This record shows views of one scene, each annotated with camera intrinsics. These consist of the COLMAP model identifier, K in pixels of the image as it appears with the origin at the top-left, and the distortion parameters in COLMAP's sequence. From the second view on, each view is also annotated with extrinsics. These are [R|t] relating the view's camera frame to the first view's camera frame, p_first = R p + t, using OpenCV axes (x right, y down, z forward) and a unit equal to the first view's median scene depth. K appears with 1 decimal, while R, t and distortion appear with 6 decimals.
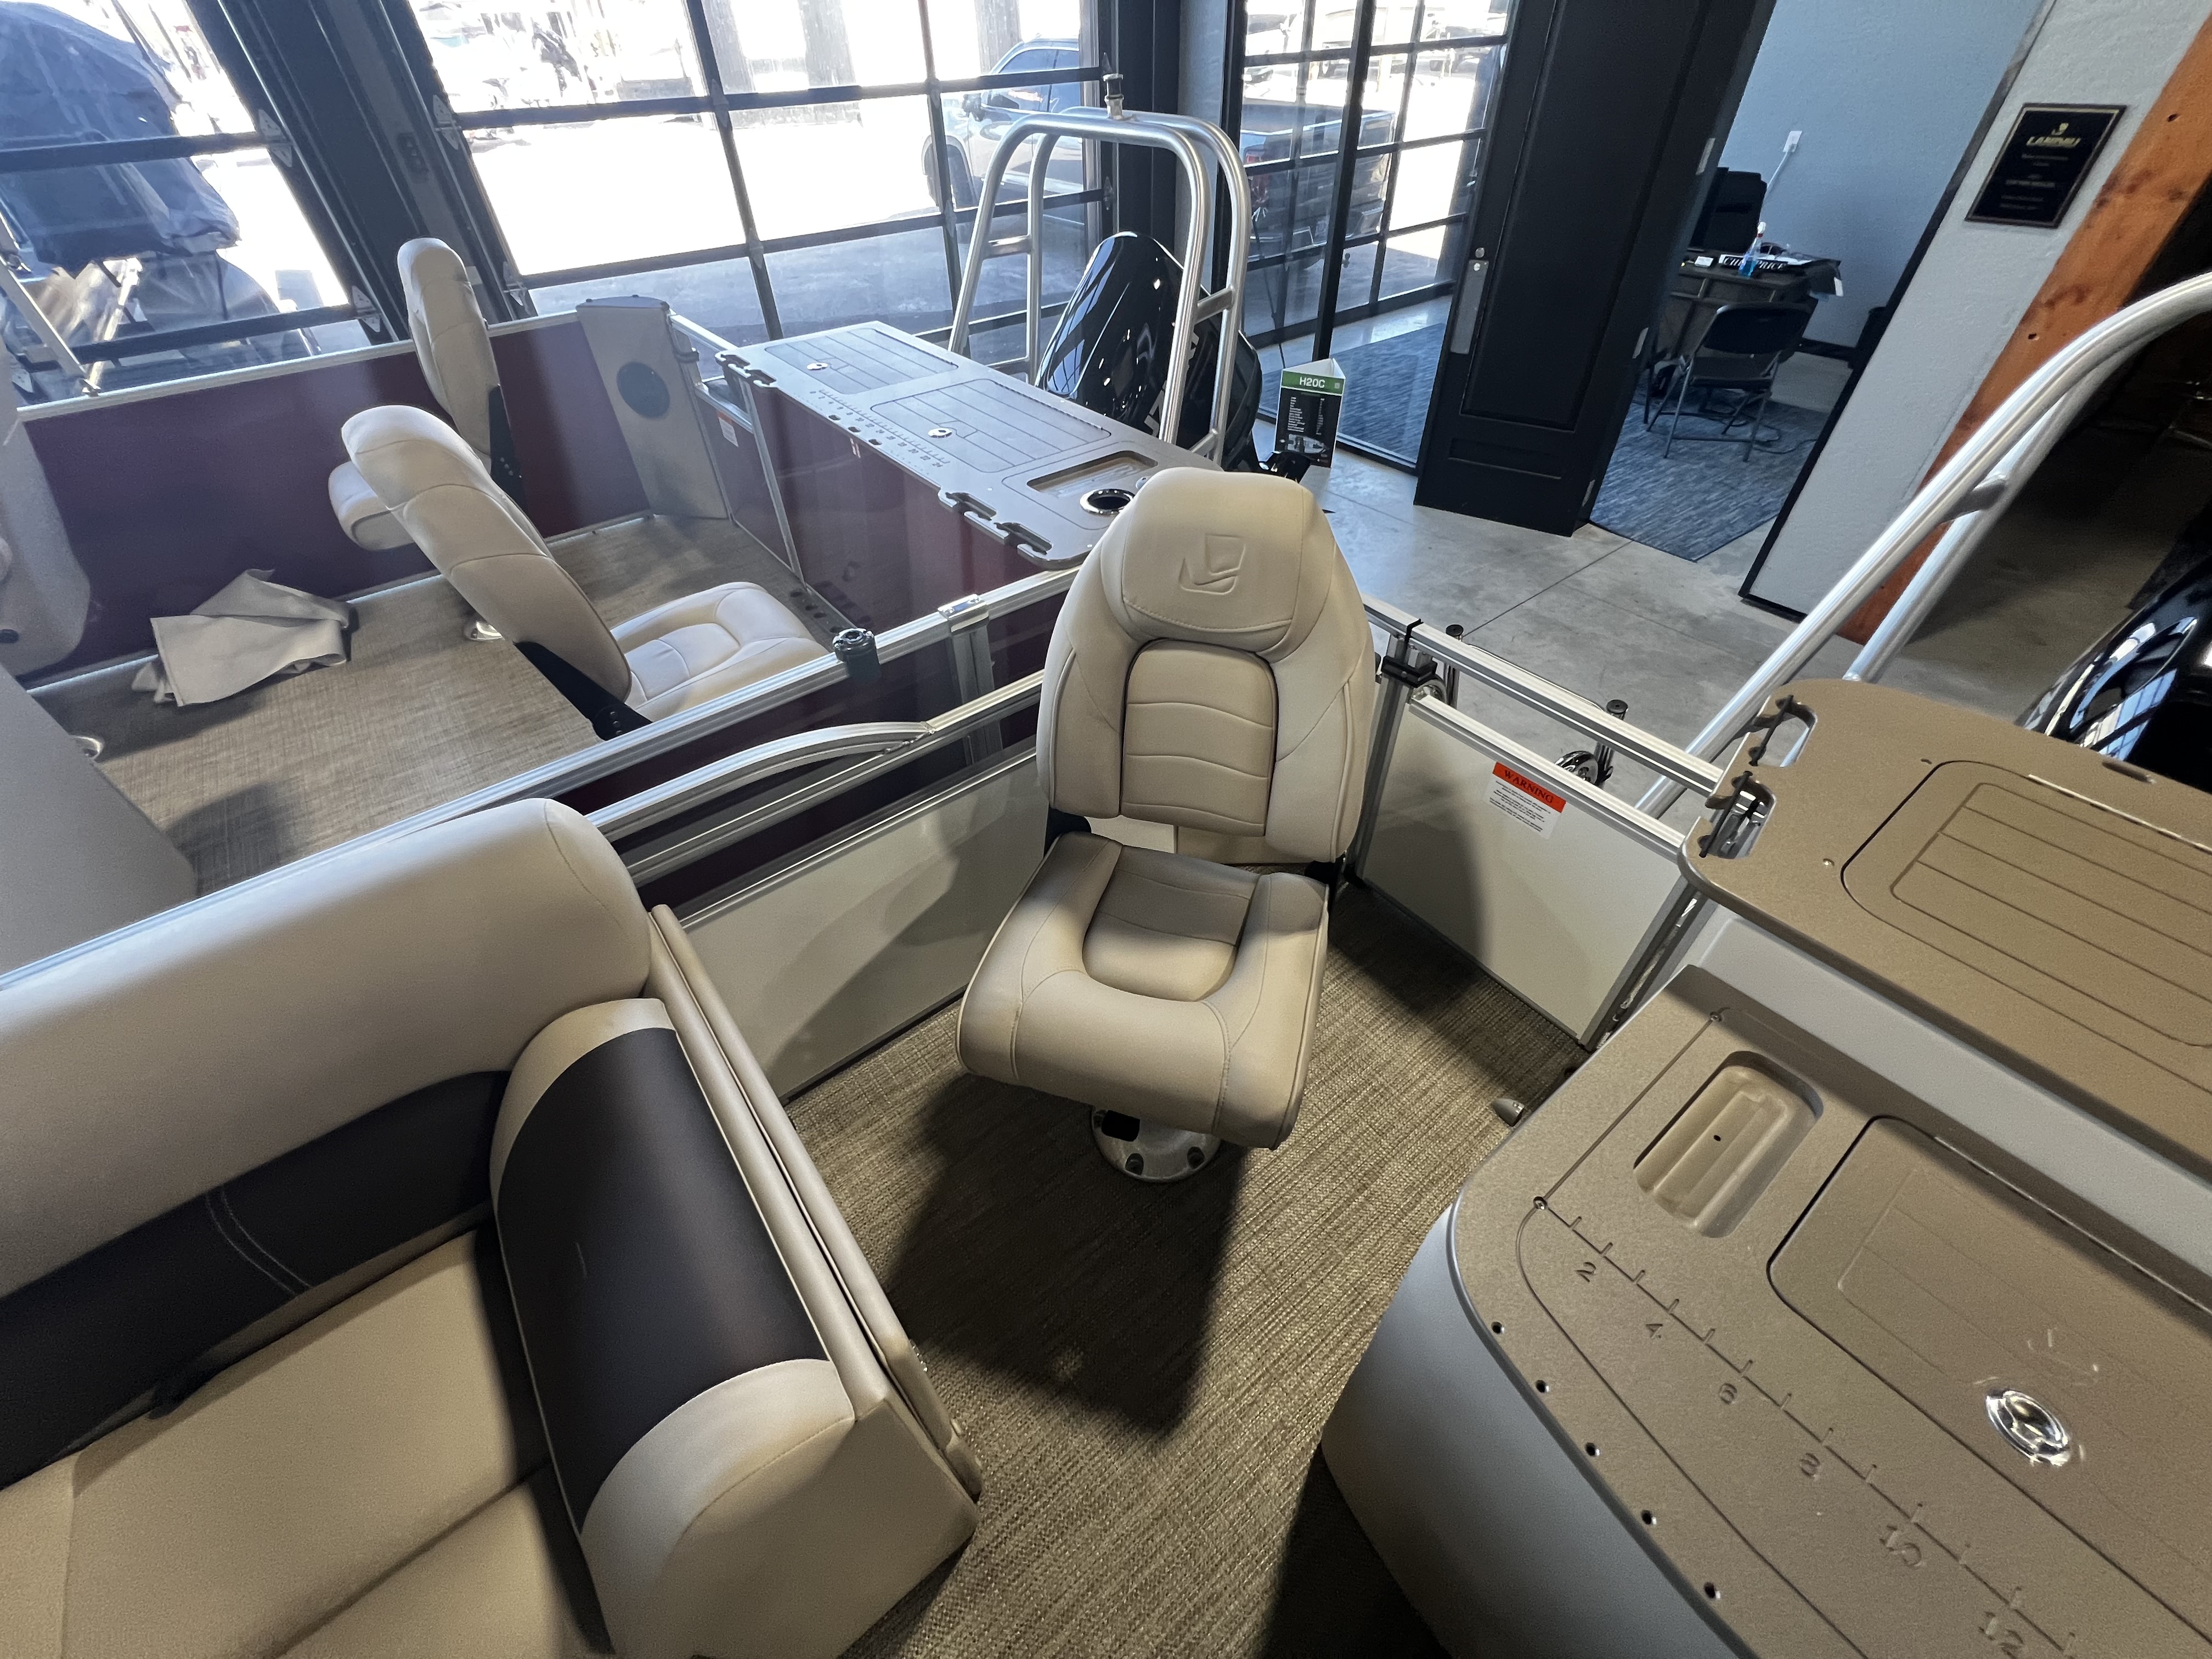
lens RADIAL K [[888.8, 0, 1099.8], [0, 888.8, 821.6], [0, 0, 1]] dist [-0.001982, 0.000276]
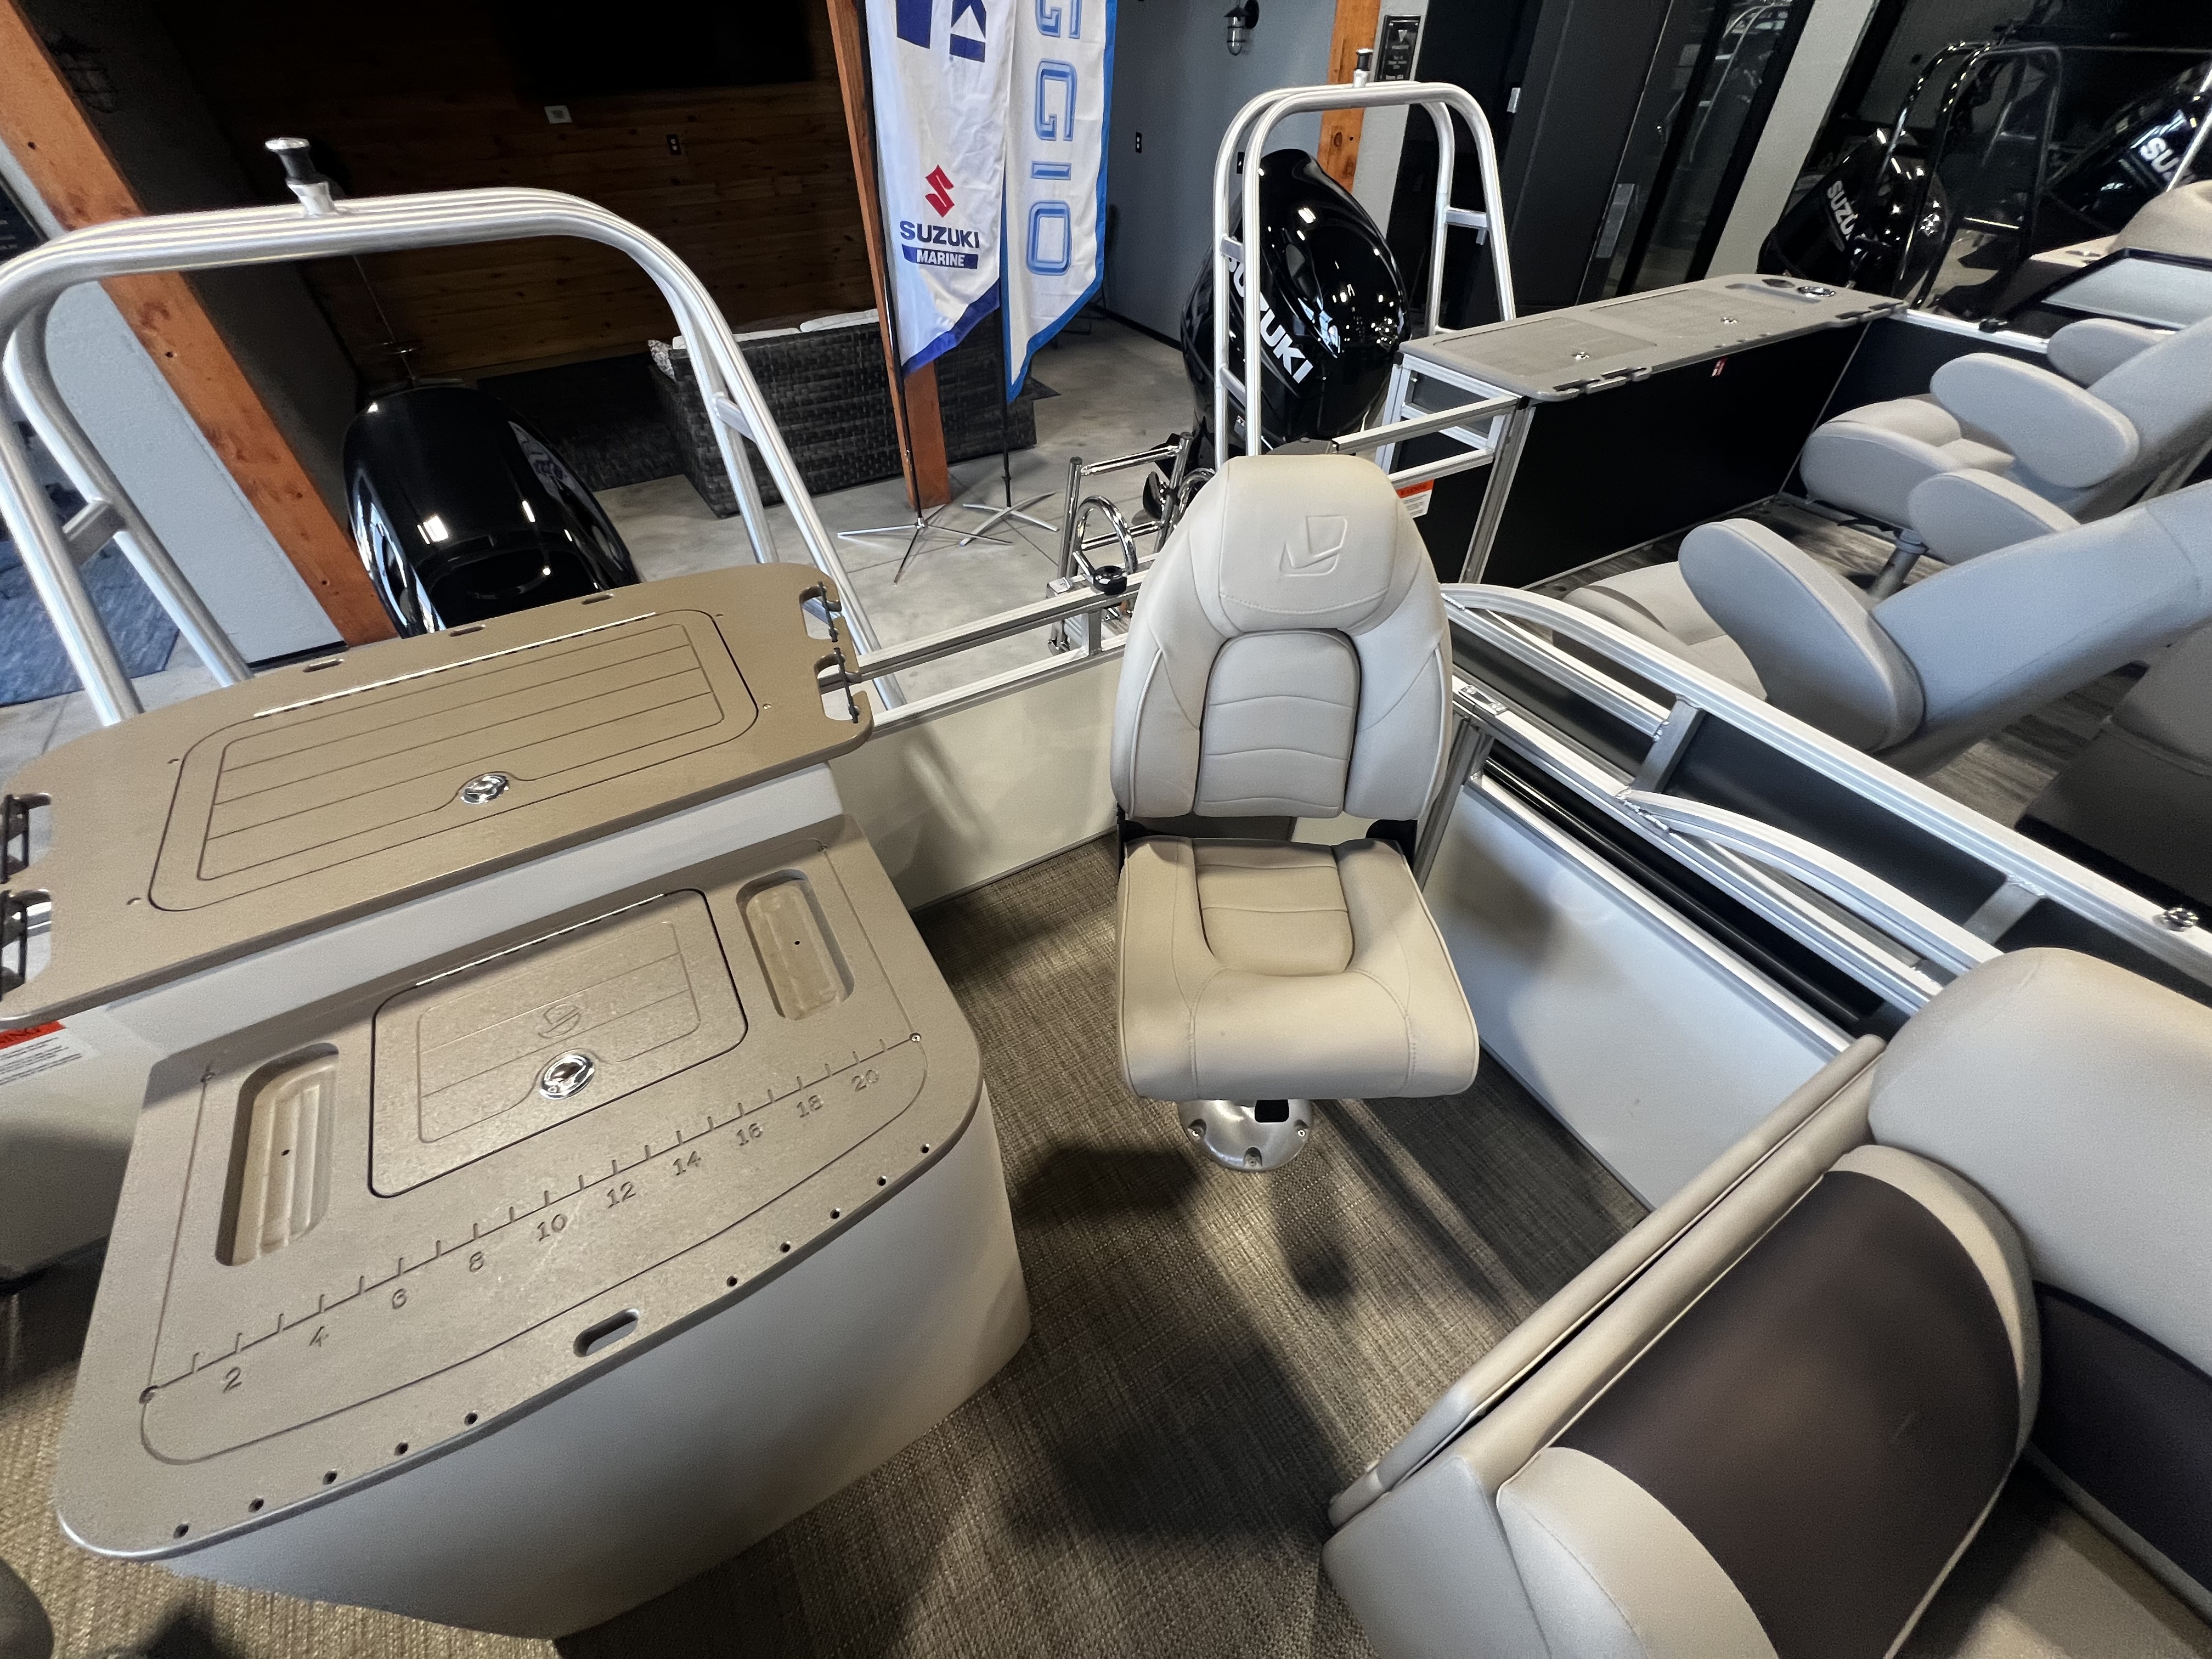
lens RADIAL K [[888.8, 0, 1100.7], [0, 888.8, 822.5], [0, 0, 1]] dist [-0.001982, 0.000276]
pose [[0.133291, -0.664909, 0.734935, 0.163299], [0.679557, 0.601097, 0.420576, 0.166722], [-0.721412, 0.443372, 0.531965, -0.179978]]
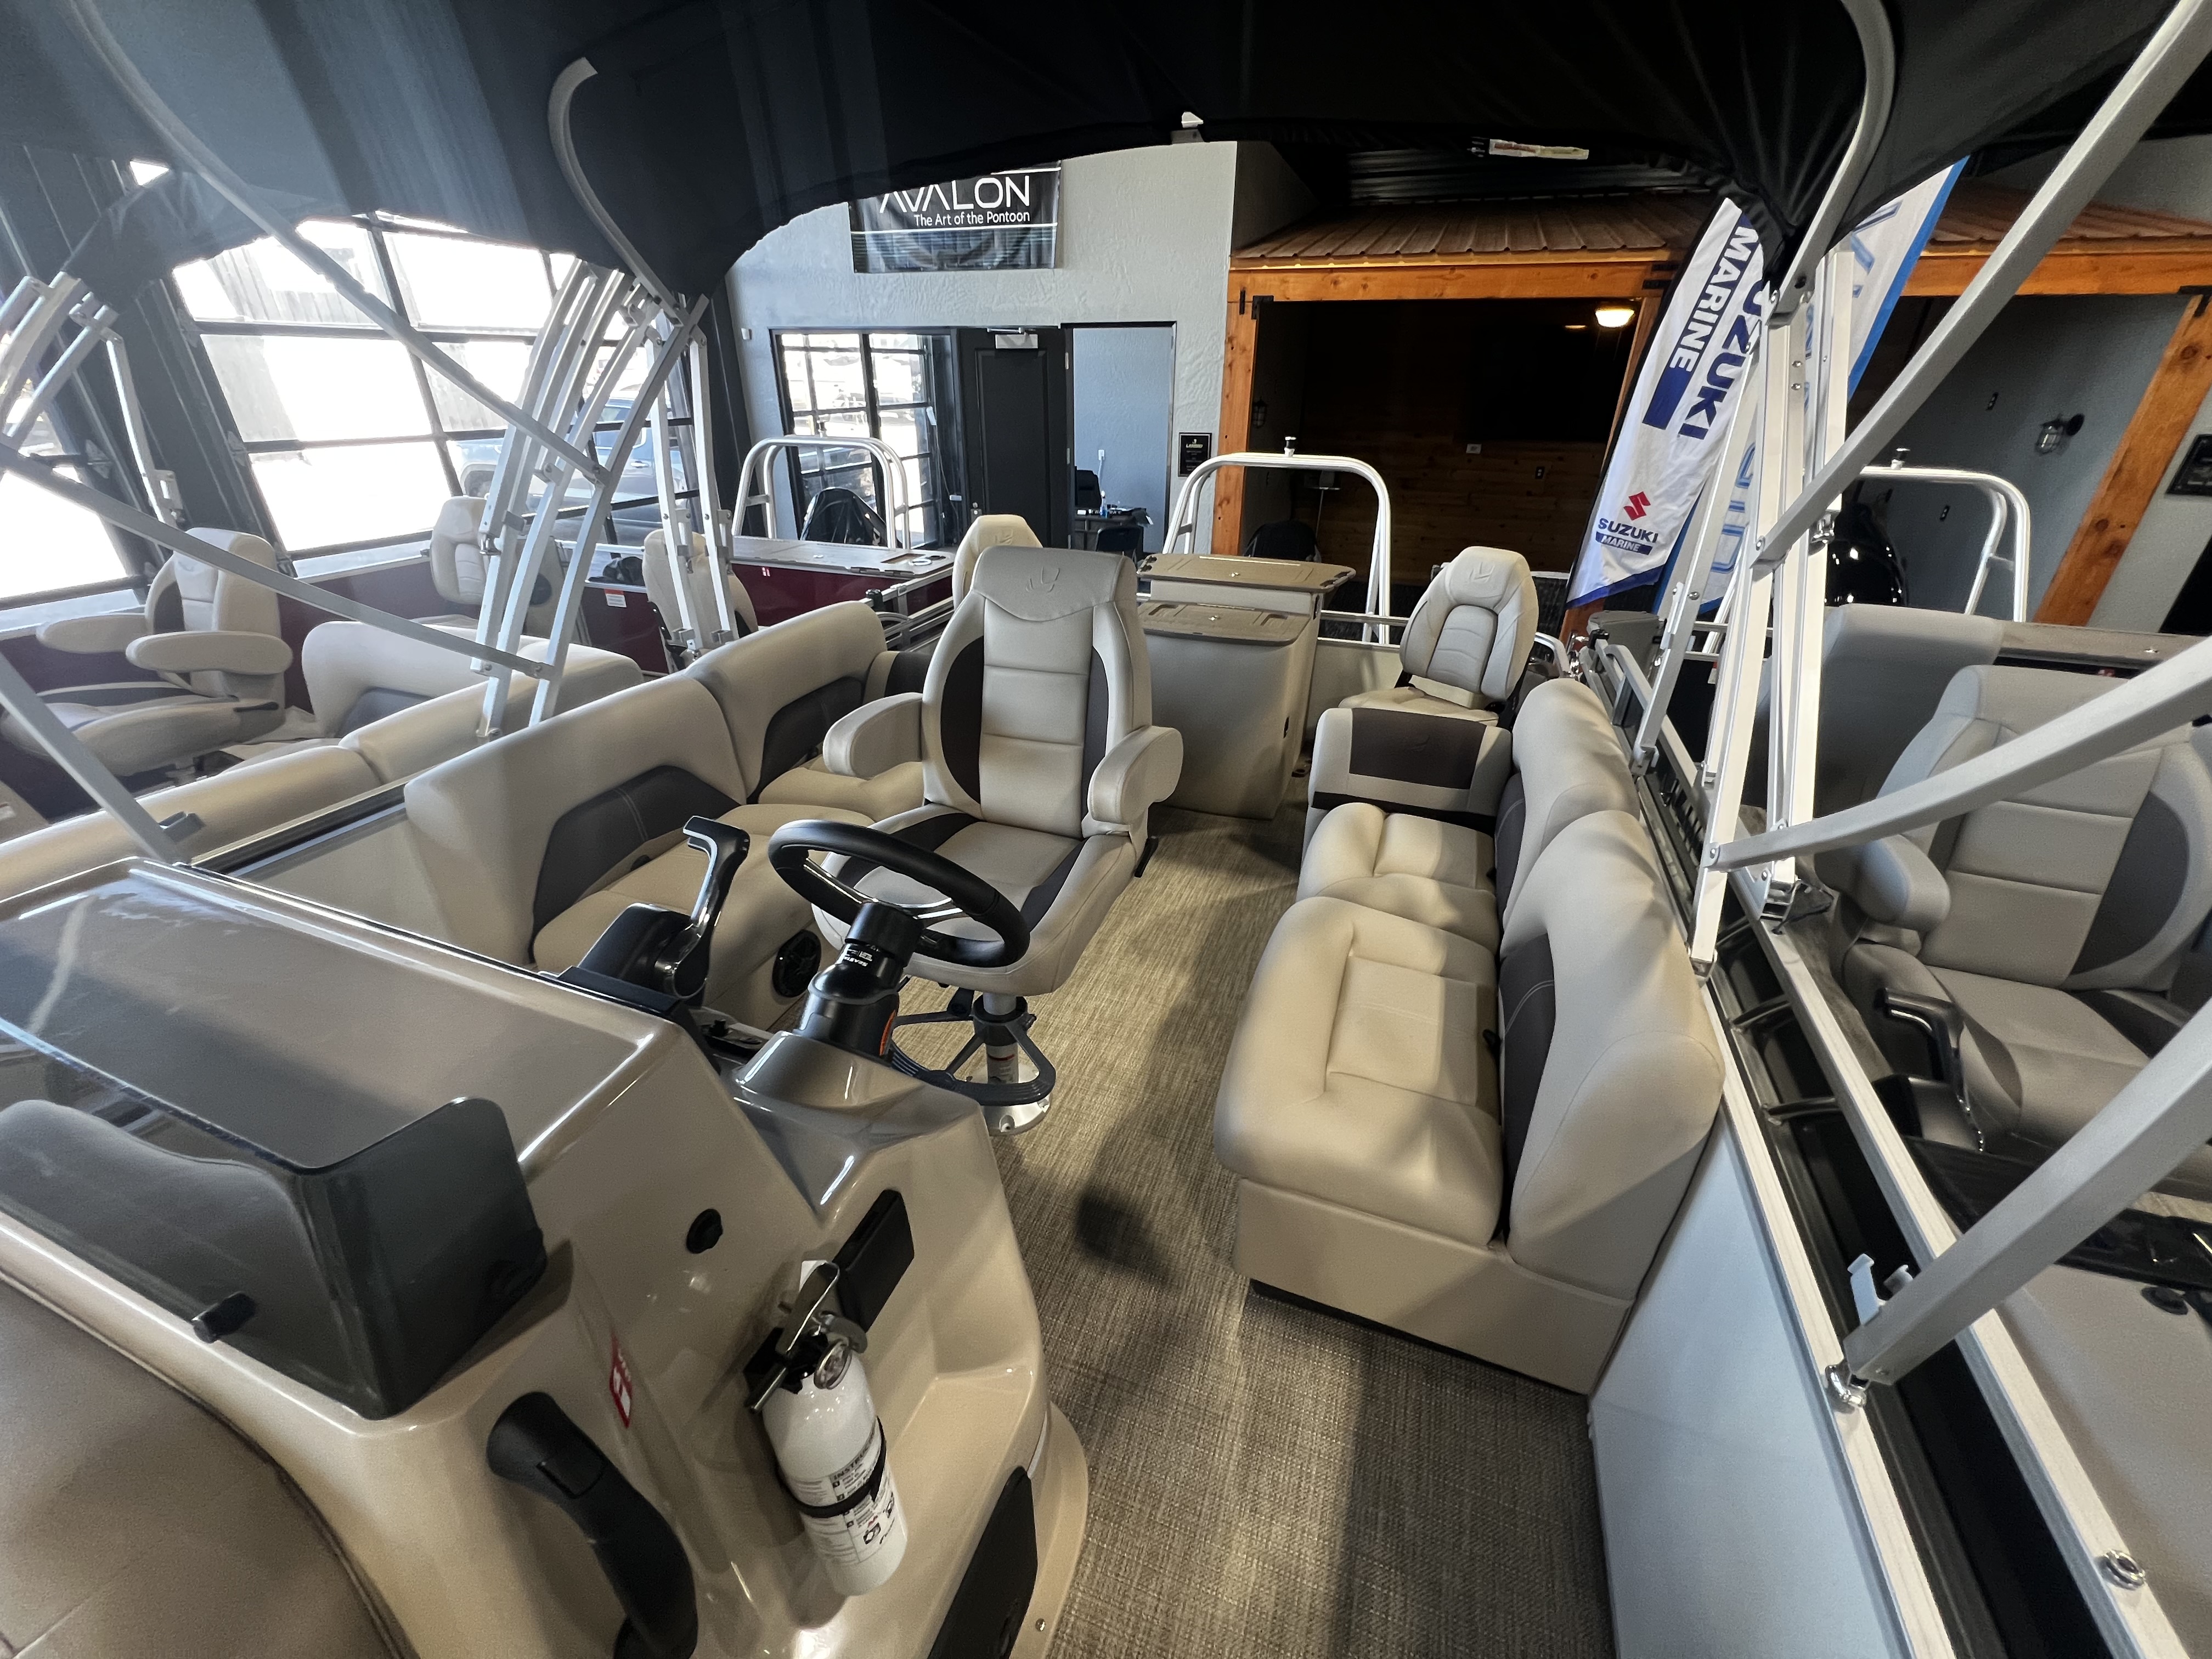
lens RADIAL K [[888.8, 0, 1096.0], [0, 888.8, 817.7], [0, 0, 1]] dist [-0.001982, 0.000276]
pose [[0.852307, -0.208485, 0.479694, -1.017969], [0.333835, 0.922859, -0.192056, 1.054260], [-0.402649, 0.323830, 0.856159, -1.234932]]
